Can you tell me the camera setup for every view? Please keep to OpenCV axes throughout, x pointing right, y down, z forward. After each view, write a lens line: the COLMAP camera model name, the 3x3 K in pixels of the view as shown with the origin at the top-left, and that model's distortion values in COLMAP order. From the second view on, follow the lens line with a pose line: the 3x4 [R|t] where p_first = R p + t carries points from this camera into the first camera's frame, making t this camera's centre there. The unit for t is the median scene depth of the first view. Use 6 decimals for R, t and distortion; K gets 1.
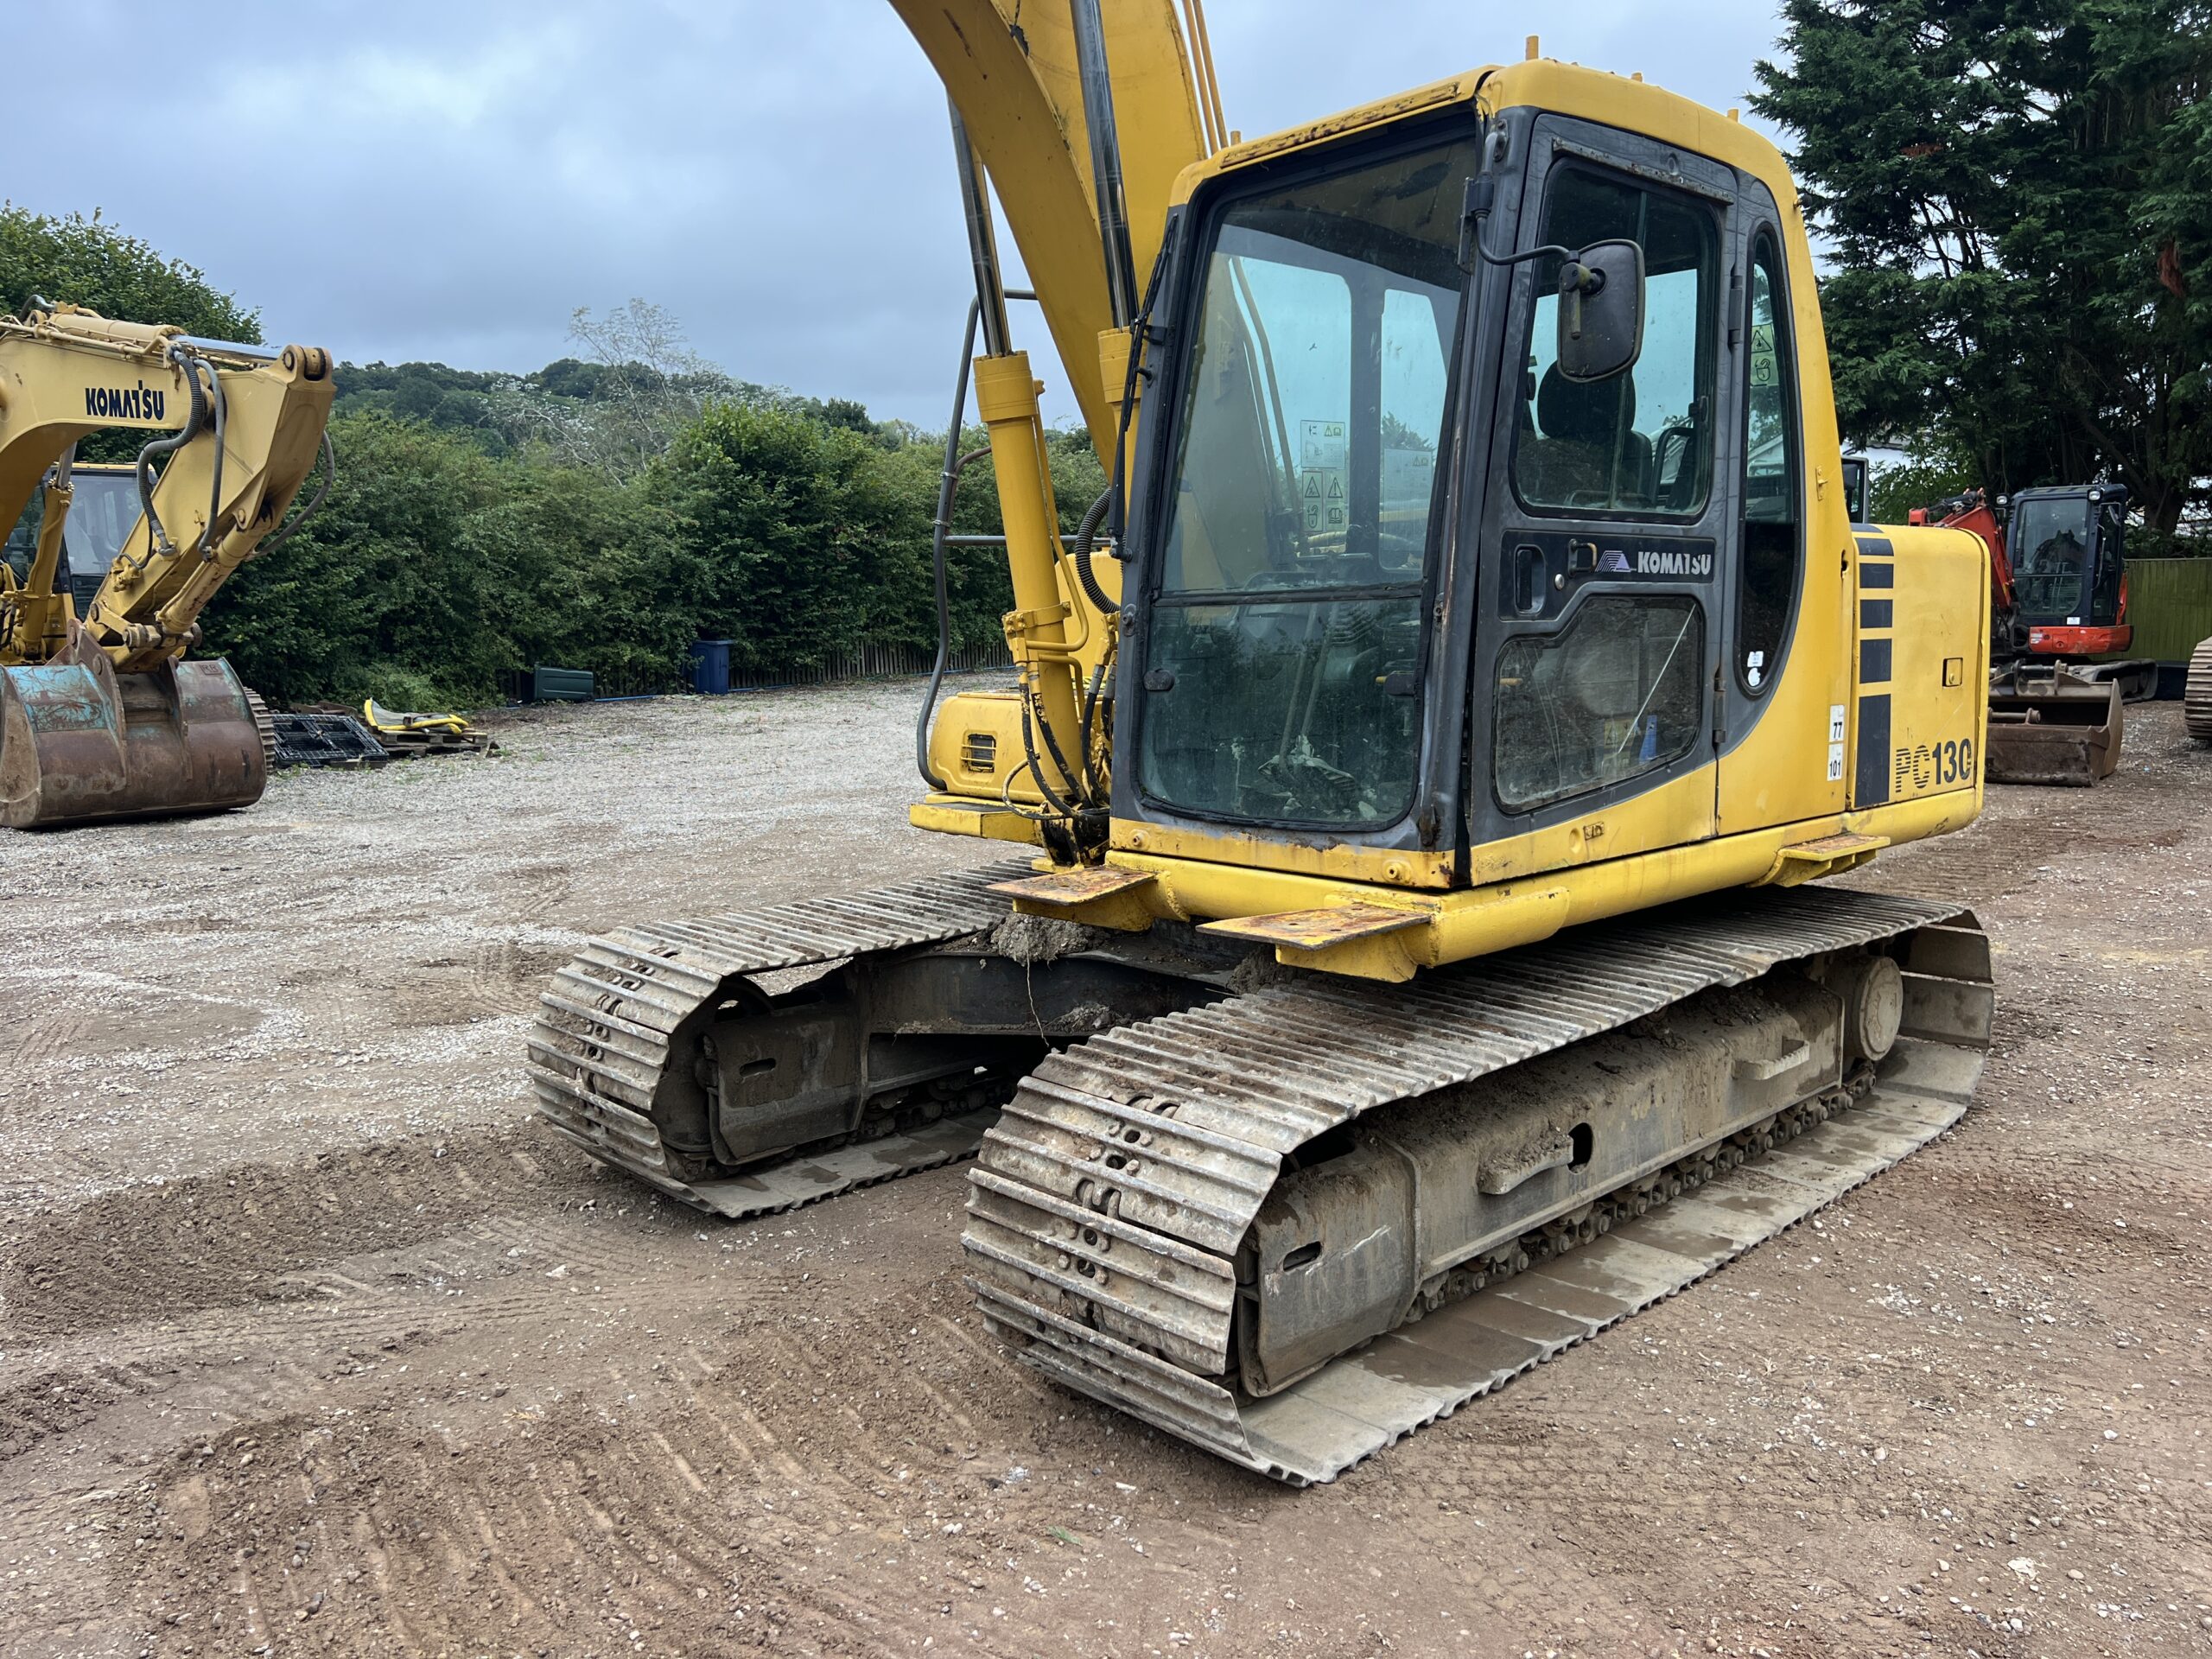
lens RADIAL K [[1657.3, 0, 1106.0], [0, 1657.3, 829.5], [0, 0, 1]] dist [0.070964, -0.093854]
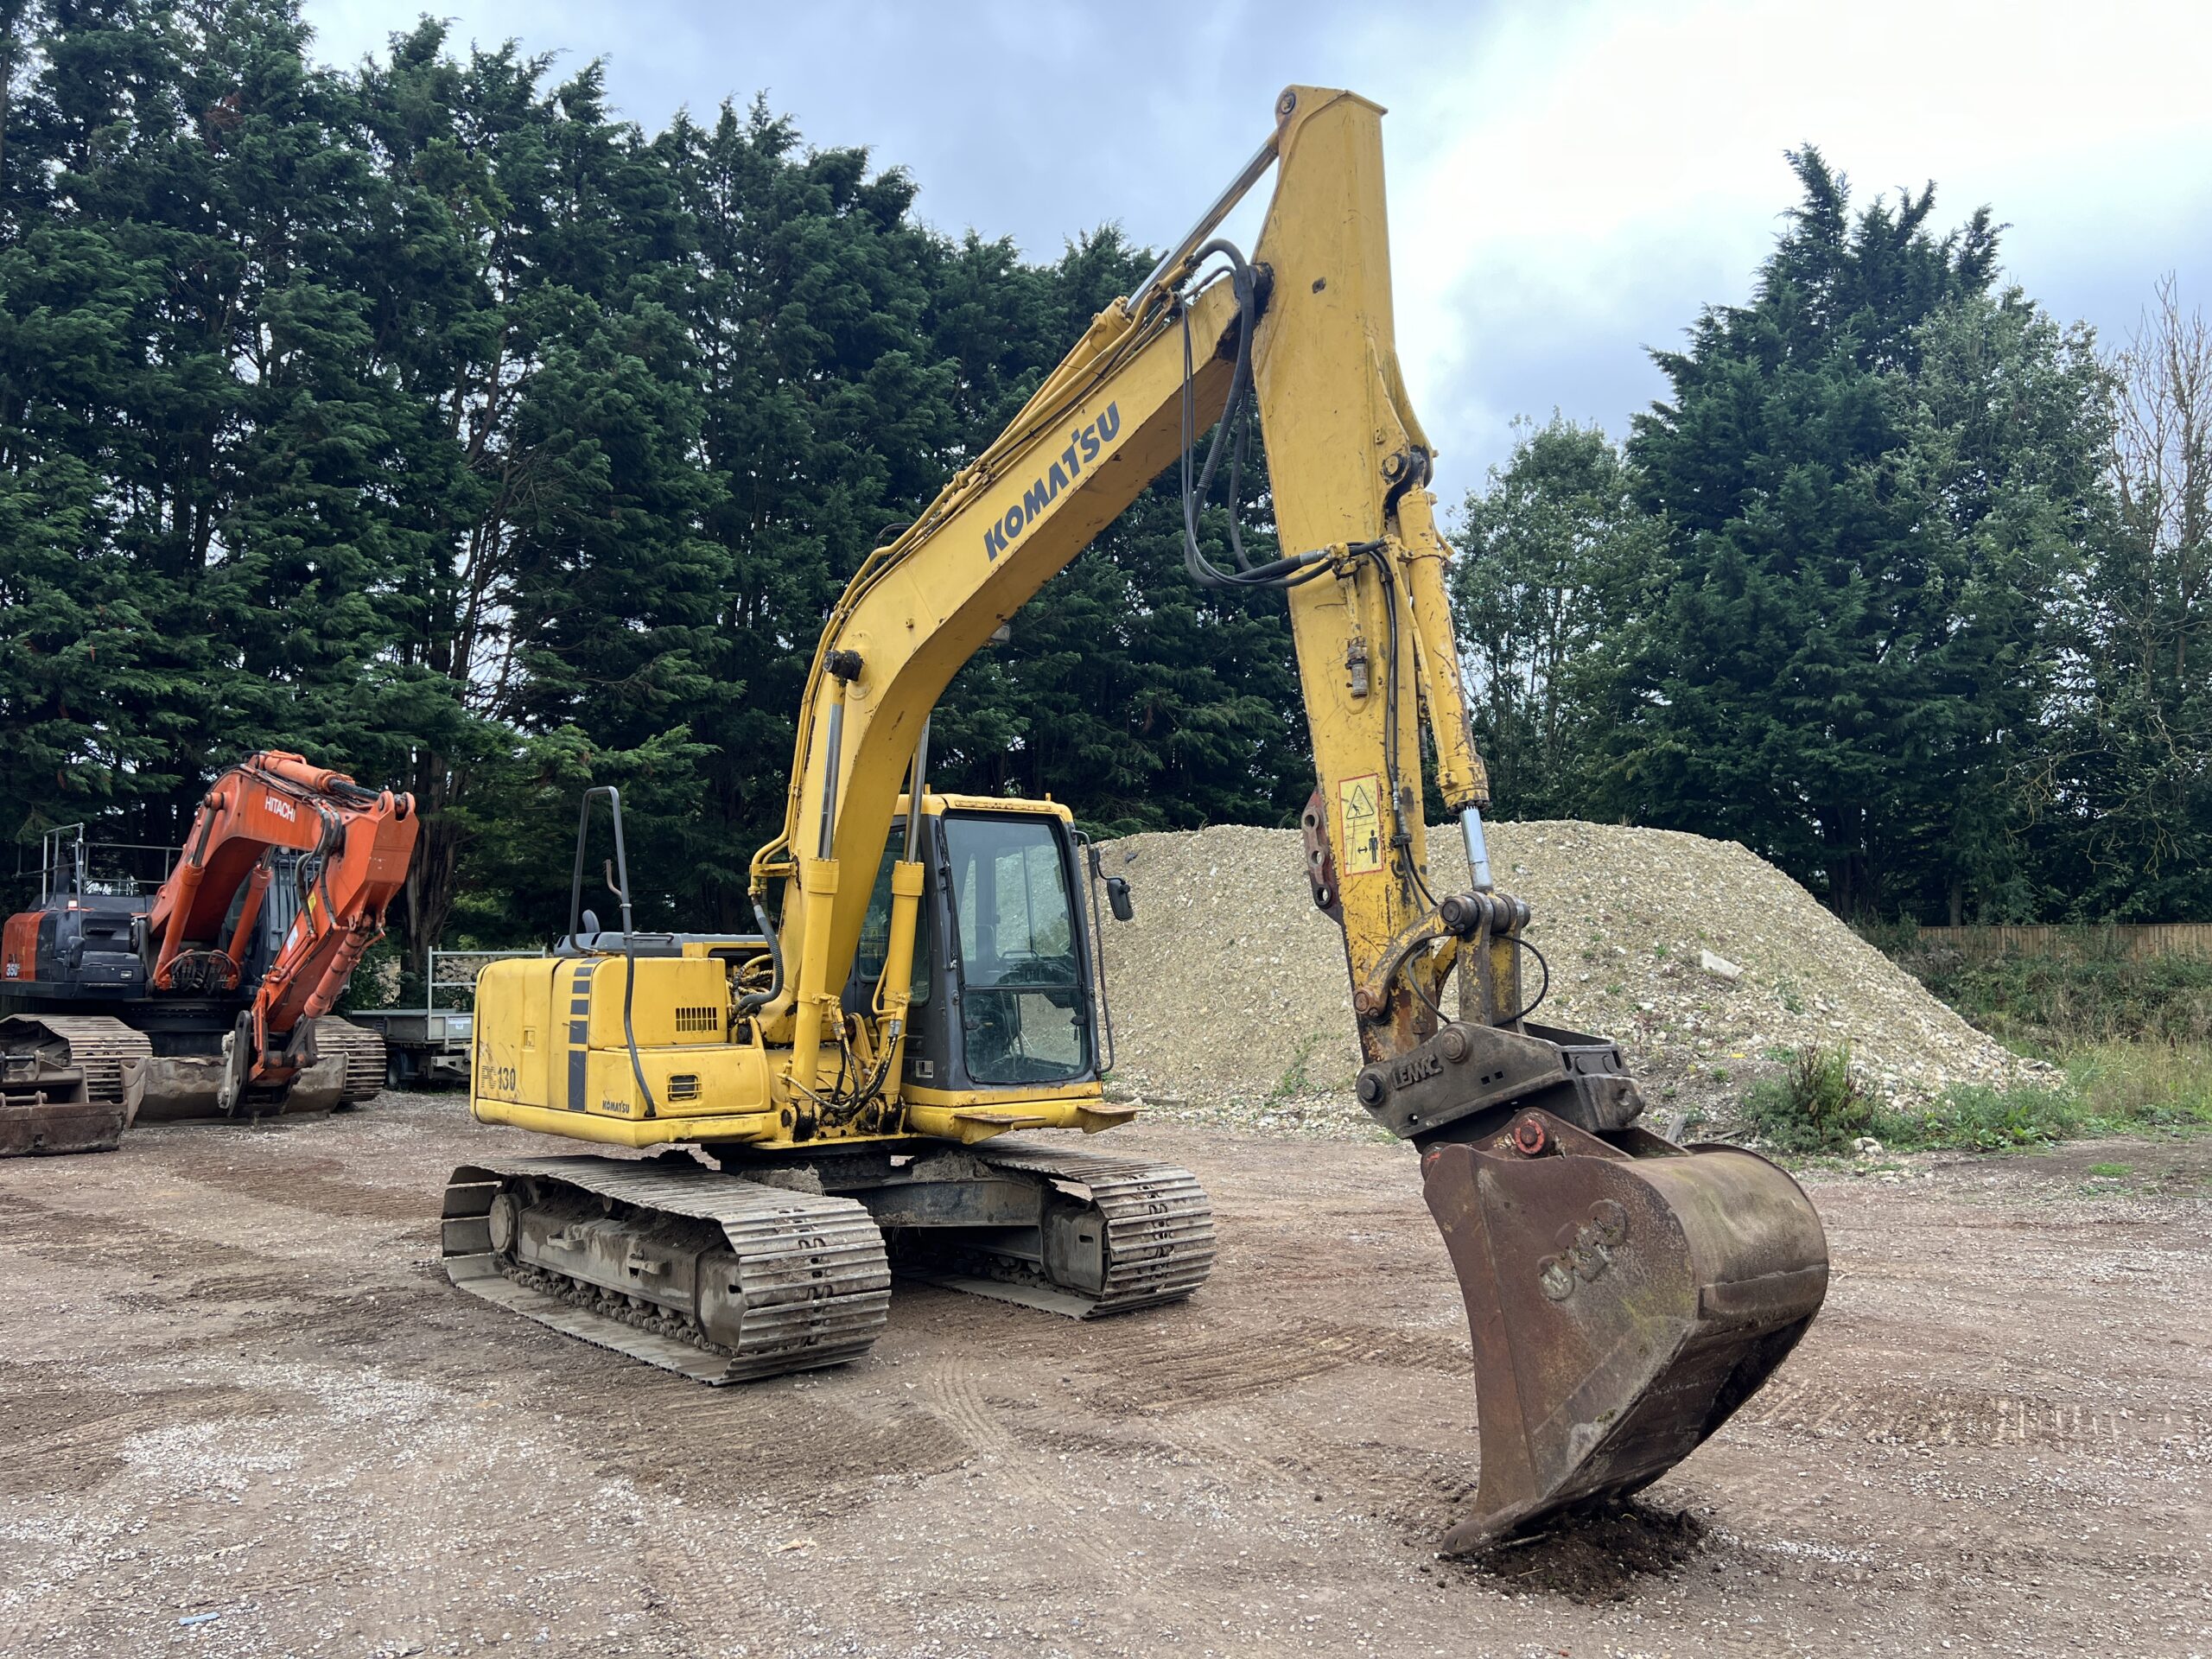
lens RADIAL K [[1659.0, 0, 1111.7], [0, 1659.0, 820.5], [0, 0, 1]] dist [0.106595, -0.194771]
pose [[0.048969, 0.108914, 0.992844, -2.158597], [0.137093, 0.983896, -0.114695, -0.076134], [-0.989347, 0.141729, 0.033249, 0.691333]]
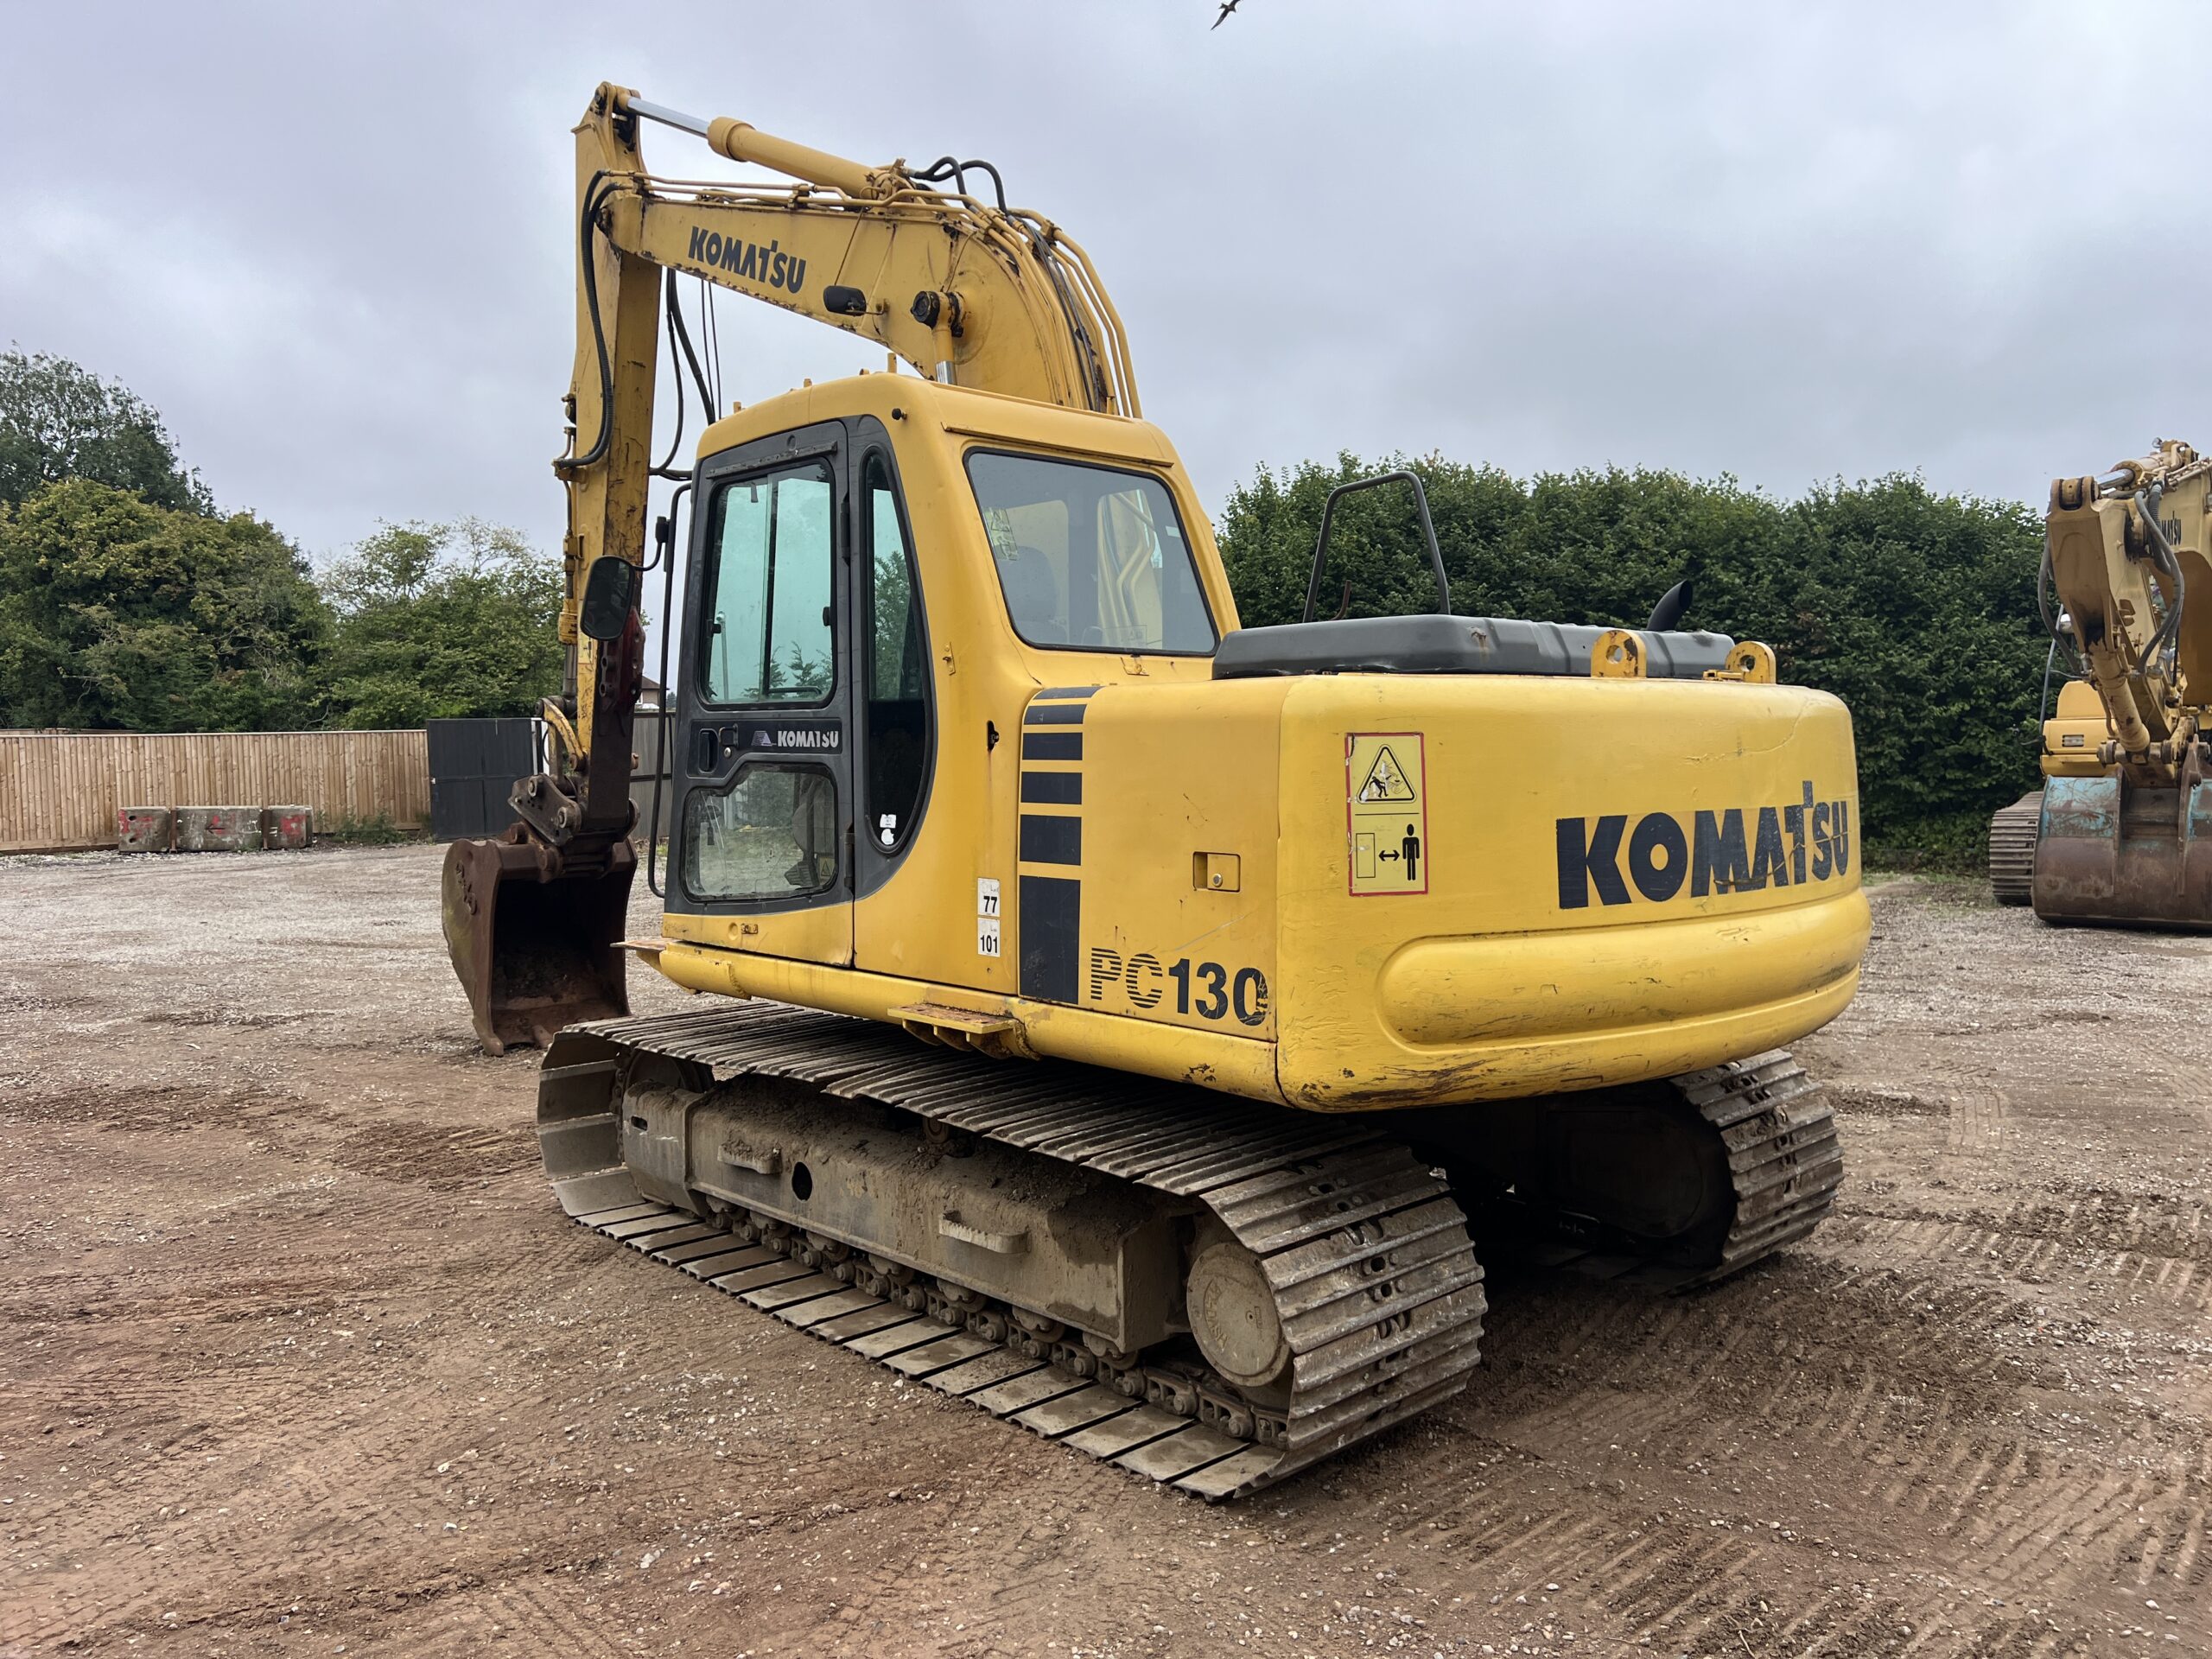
lens RADIAL K [[1662.2, 0, 1101.8], [0, 1662.2, 796.3], [0, 0, 1]] dist [0.083452, -0.116338]
pose [[0.003303, 0.047054, -0.998887, 1.564237], [-0.121306, 0.991534, 0.046307, -0.195097], [0.992610, 0.121018, 0.008983, 1.175550]]
